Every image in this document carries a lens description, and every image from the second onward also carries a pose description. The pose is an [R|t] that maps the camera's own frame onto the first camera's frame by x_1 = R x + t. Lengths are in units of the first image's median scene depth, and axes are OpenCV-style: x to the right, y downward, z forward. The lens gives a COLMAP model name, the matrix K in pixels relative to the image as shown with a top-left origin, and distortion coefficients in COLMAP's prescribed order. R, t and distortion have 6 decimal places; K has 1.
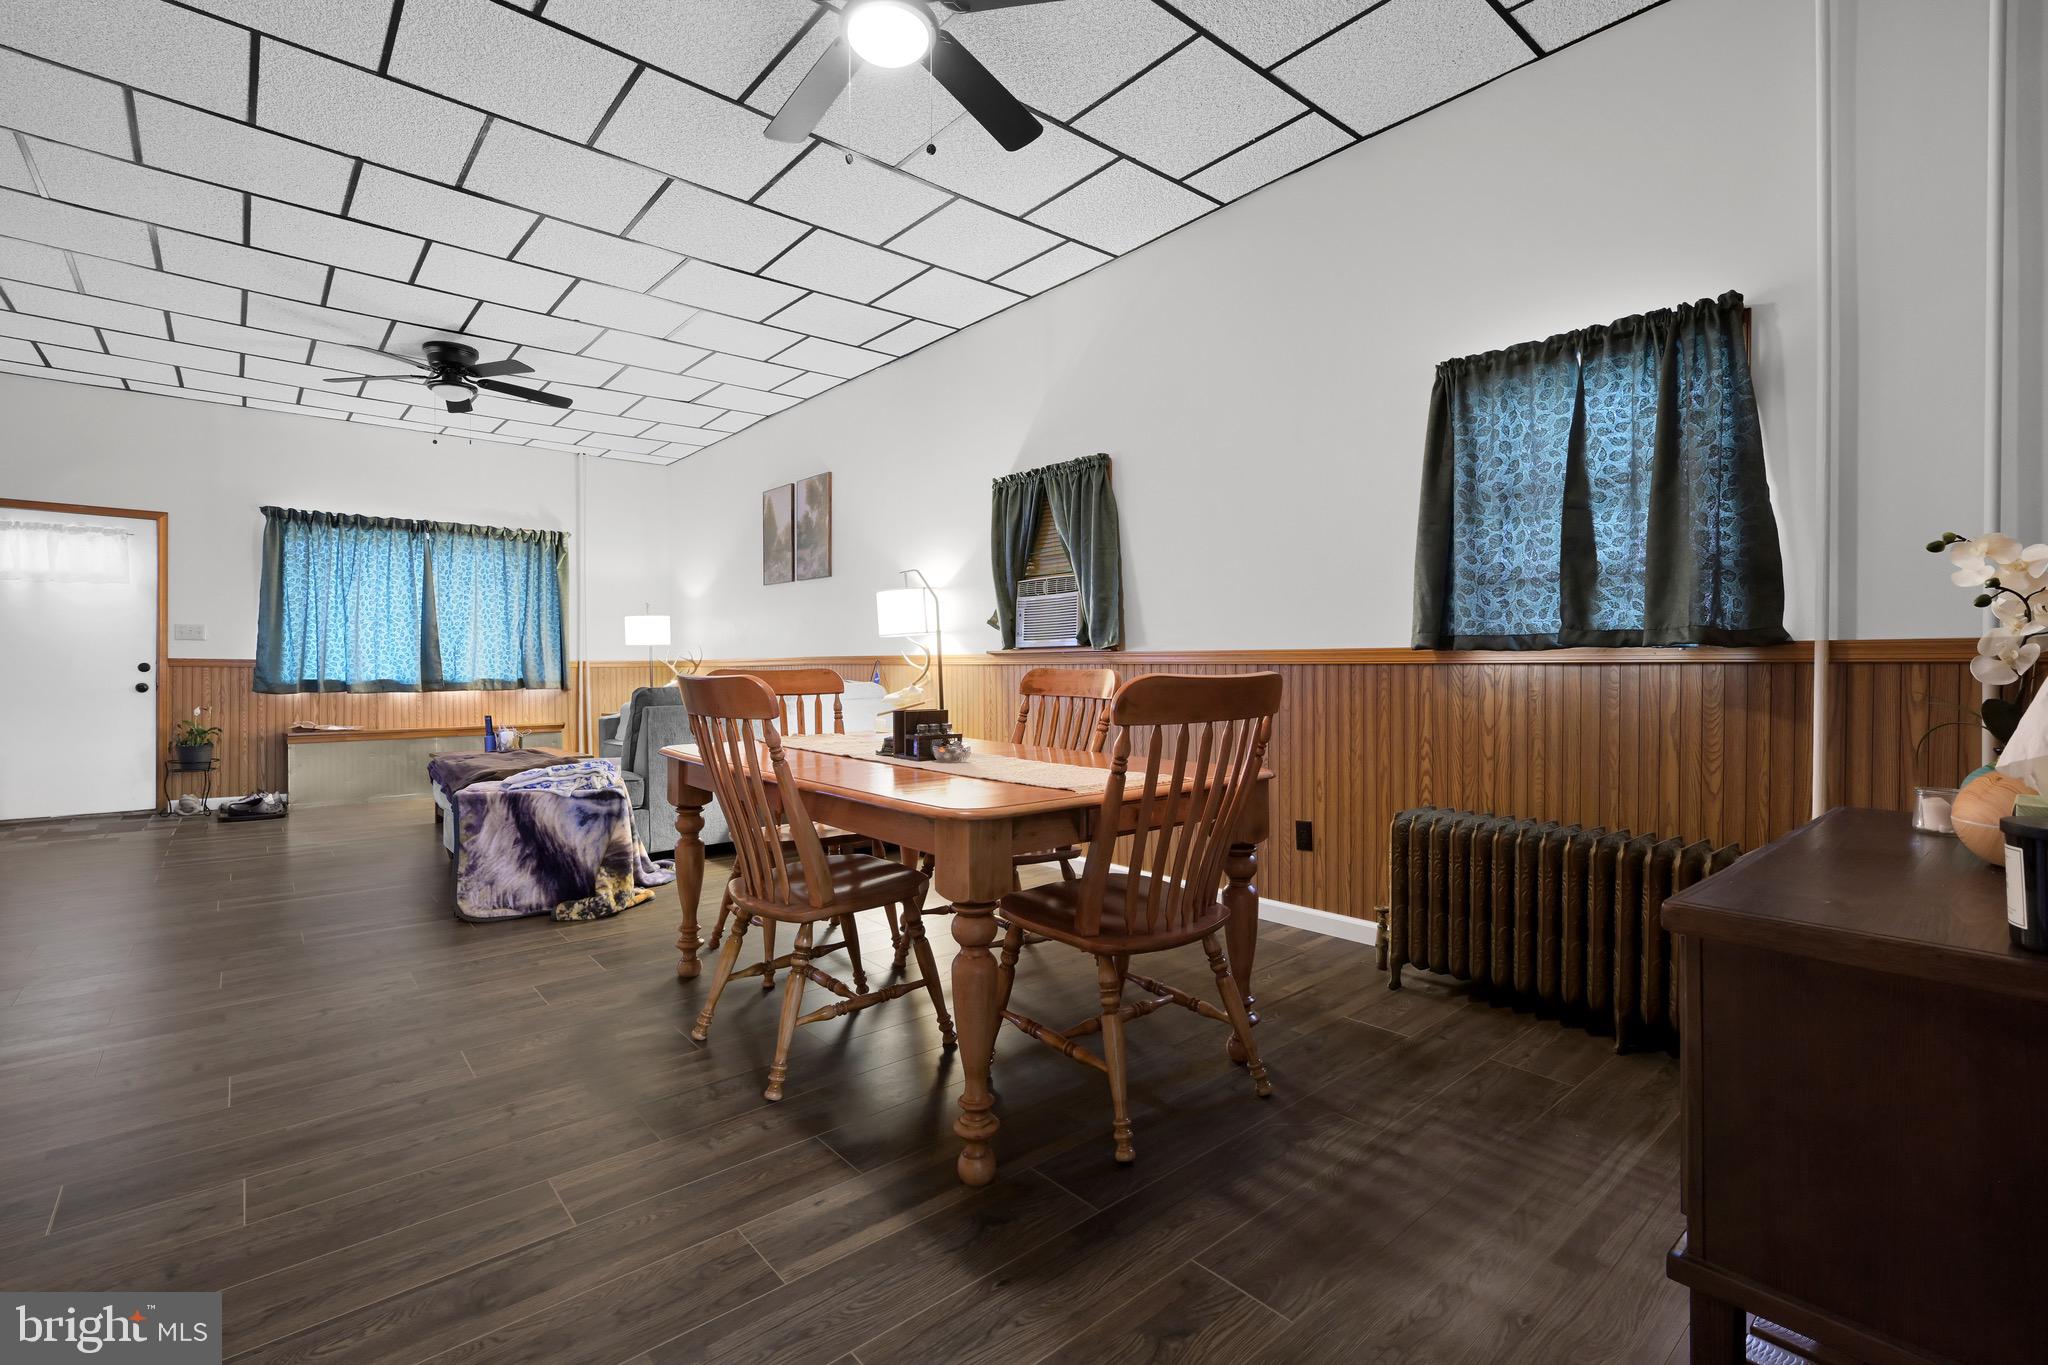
lens RADIAL K [[927.1, 0, 1029.1], [0, 927.1, 672.0], [0, 0, 1]] dist [0.003635, 0.000324]
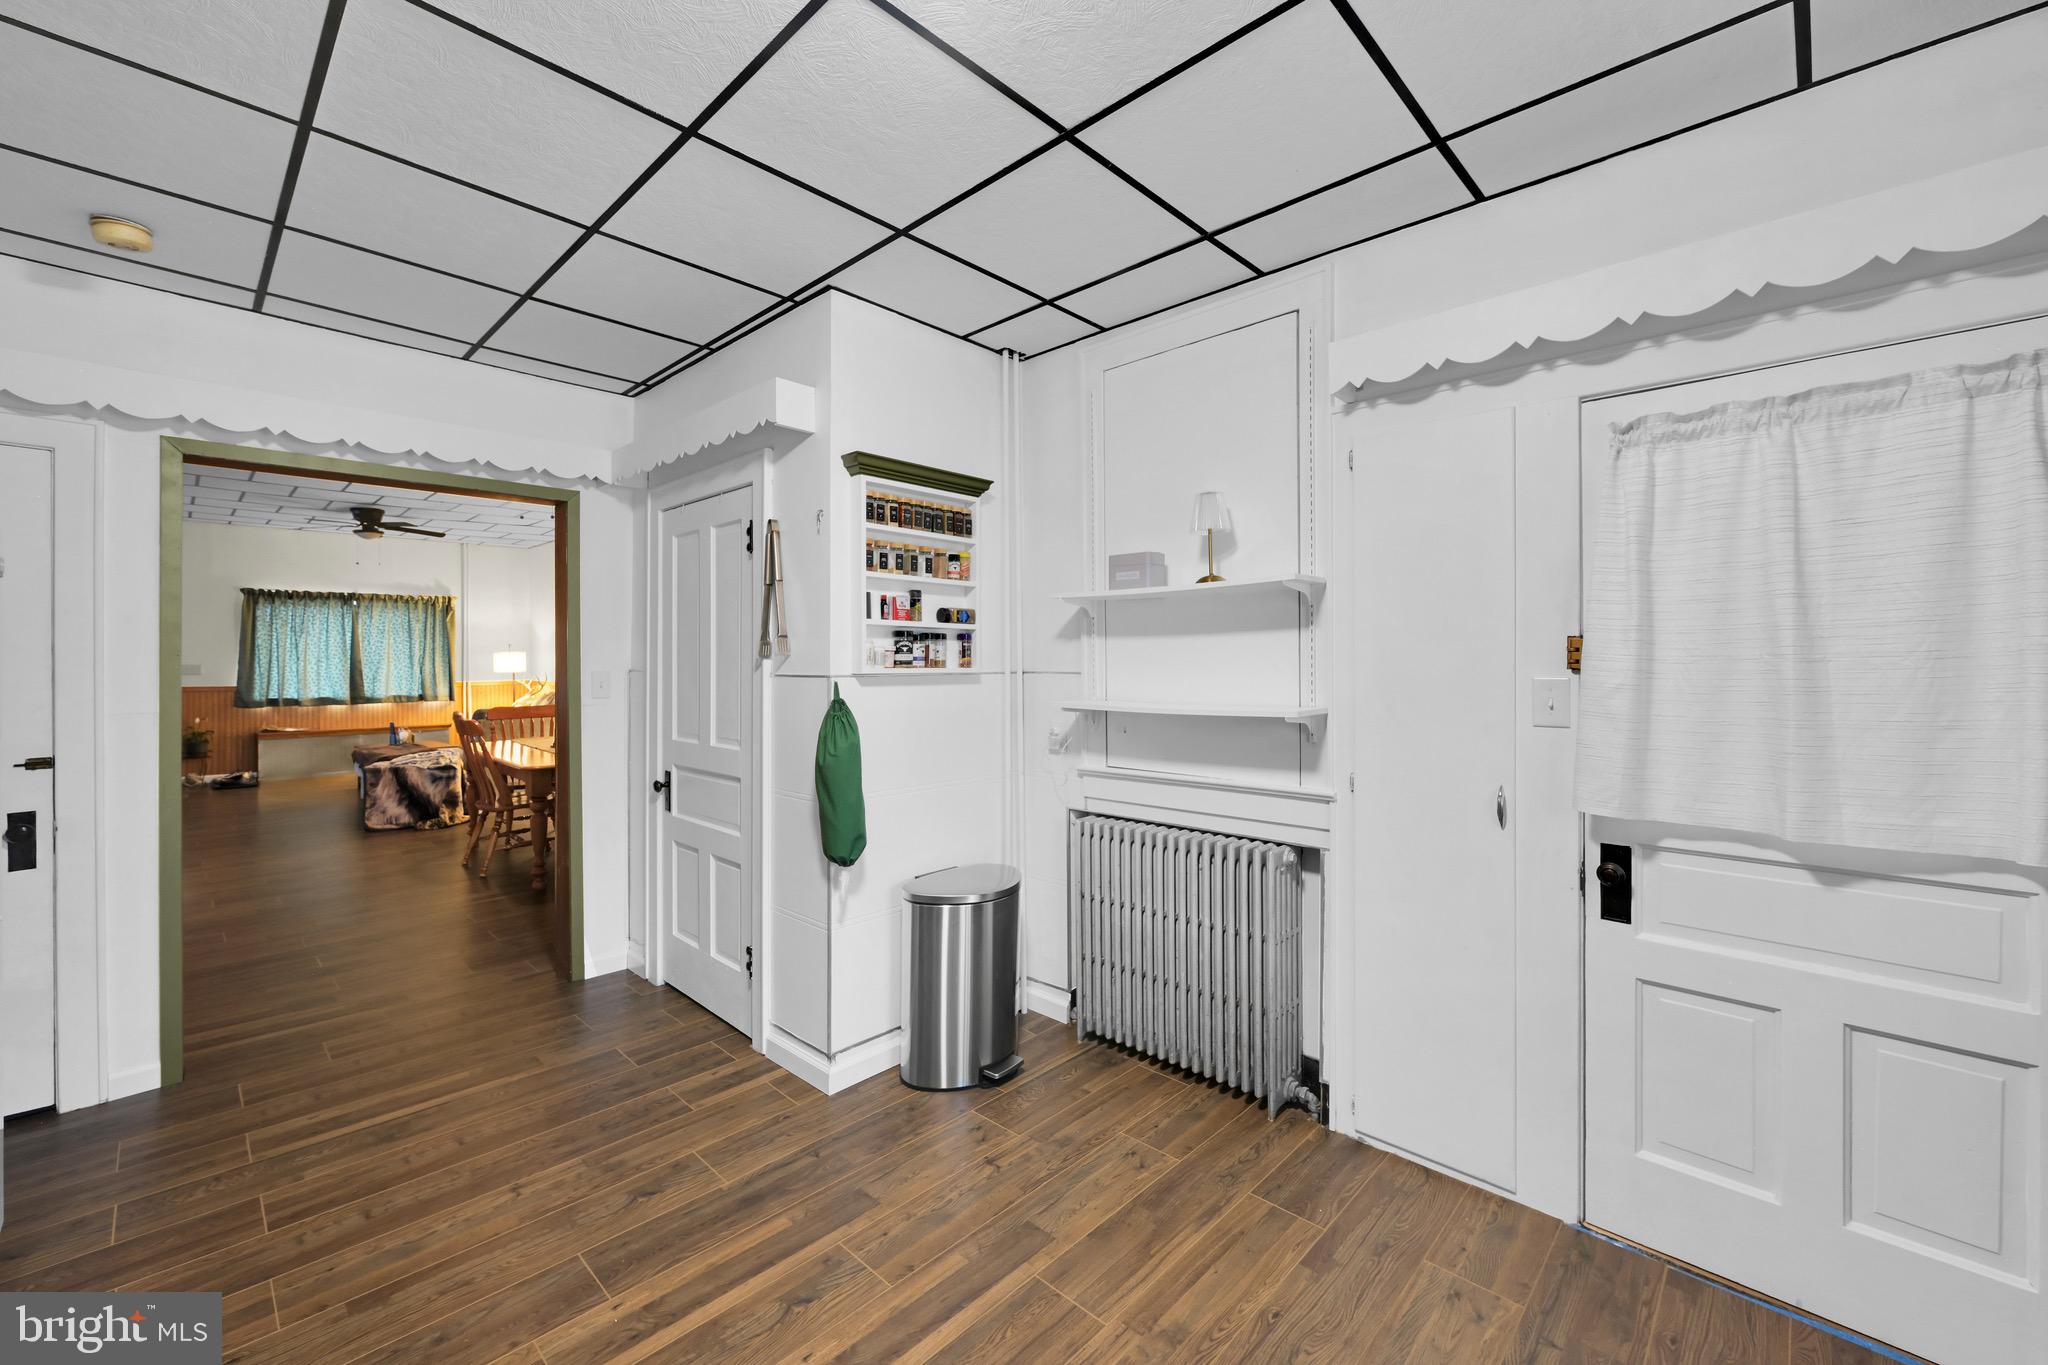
lens RADIAL K [[816.3, 0, 1009.0], [0, 816.3, 655.1], [0, 0, 1]] dist [0.000809, 0.000017]
pose [[0.995550, -0.002504, 0.094199, 0.325864], [0.003121, 0.999975, -0.006407, -0.052258], [-0.094181, 0.006672, 0.995533, -0.480820]]
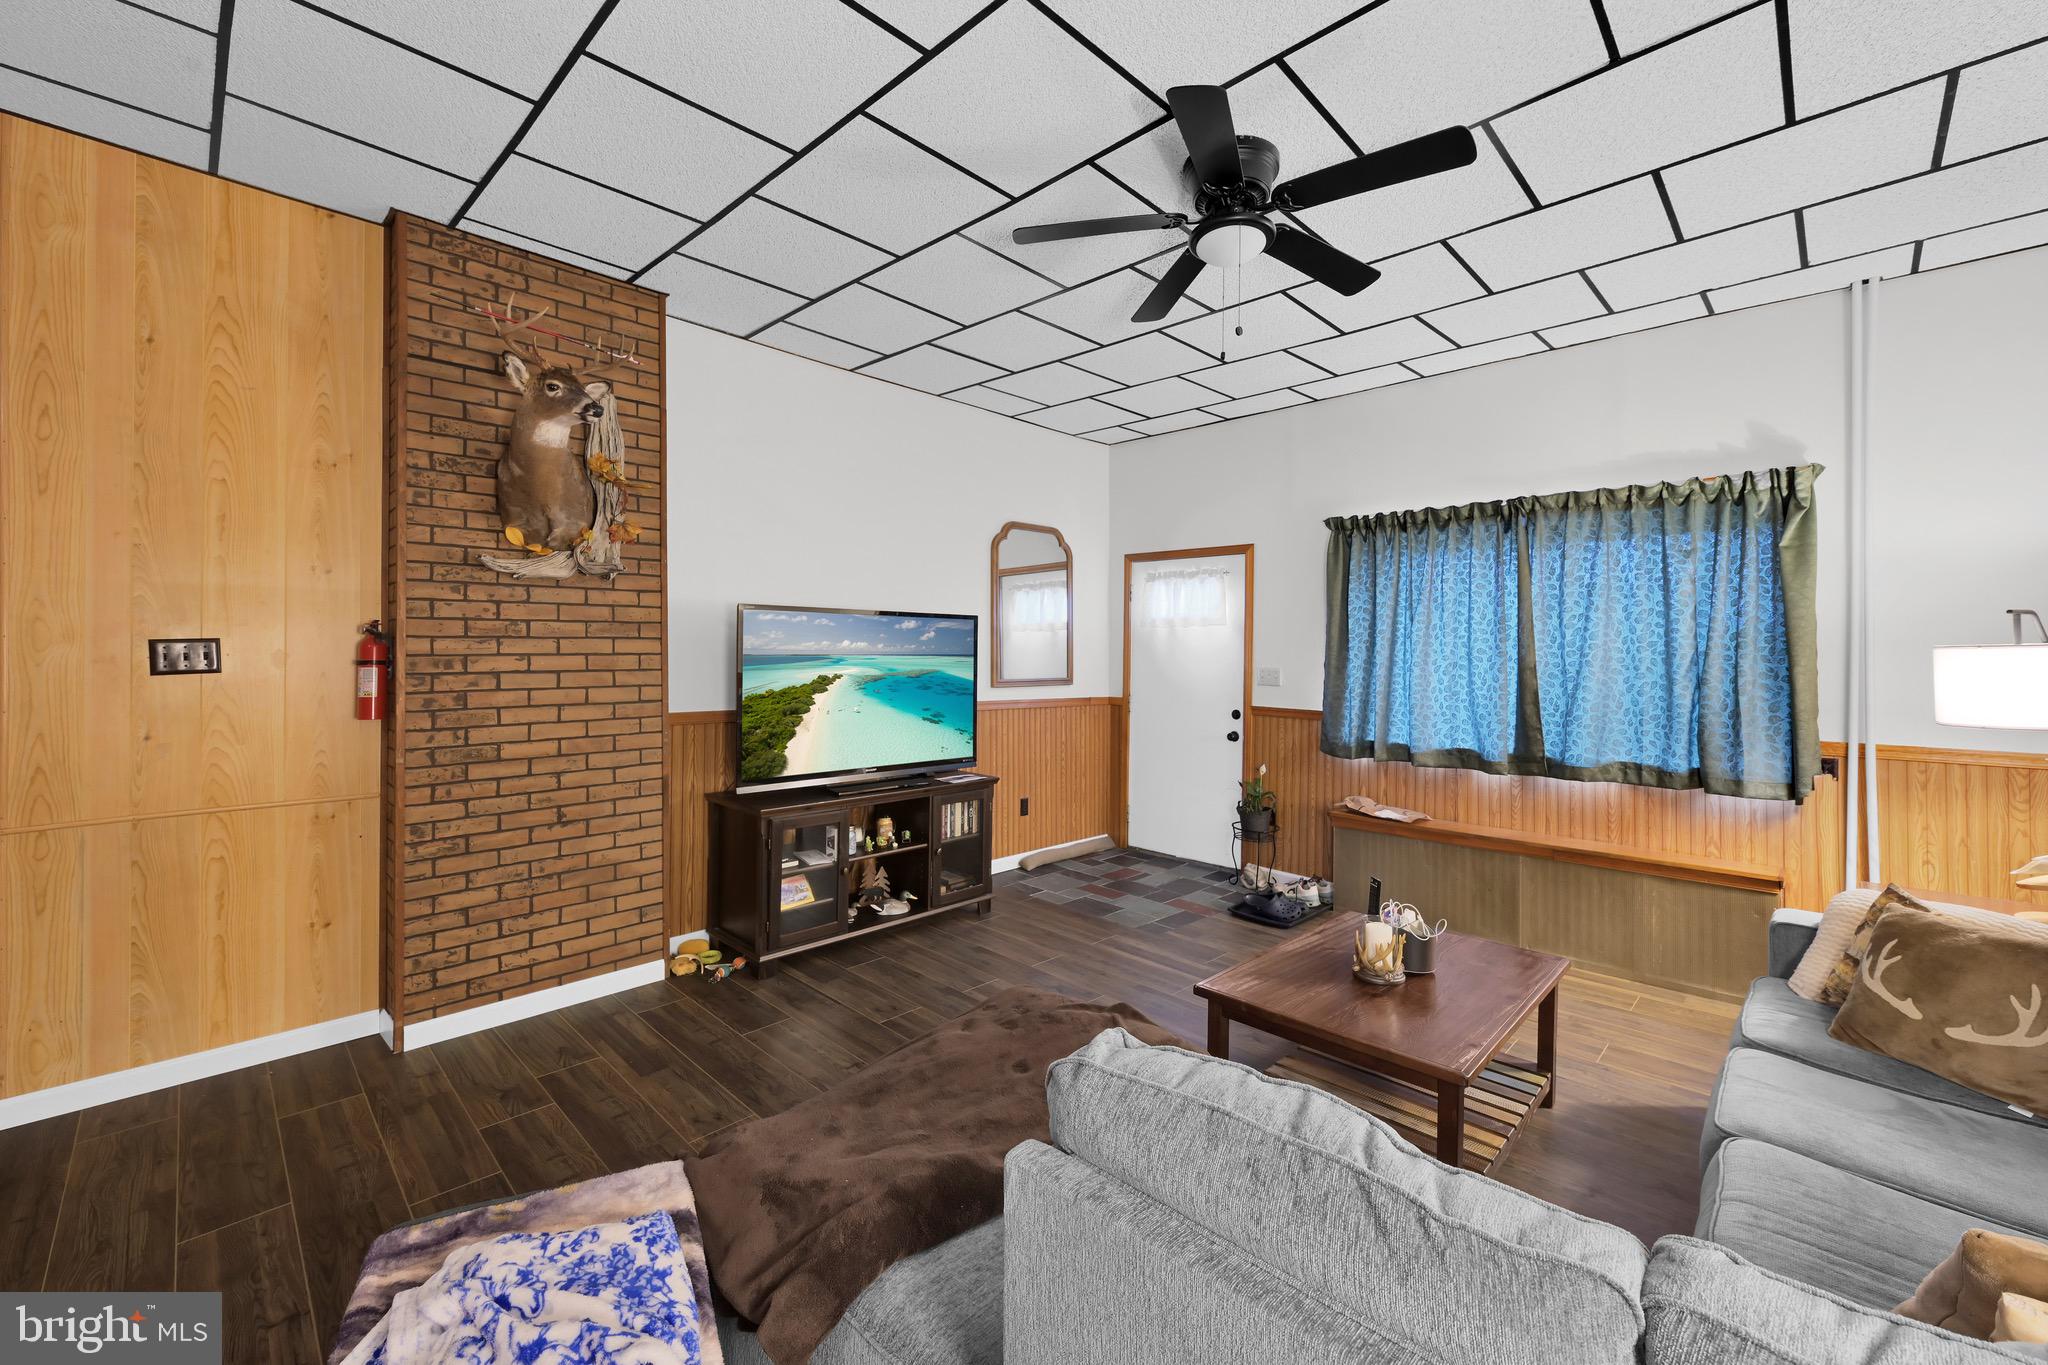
lens RADIAL K [[816.3, 0, 1040.4], [0, 816.3, 649.7], [0, 0, 1]] dist [0.000809, 0.000017]
pose [[0.103526, -0.001383, -0.994626, -0.154334], [-0.013340, 0.999907, -0.002779, -0.060711], [0.994537, 0.013556, 0.103498, 0.676797]]
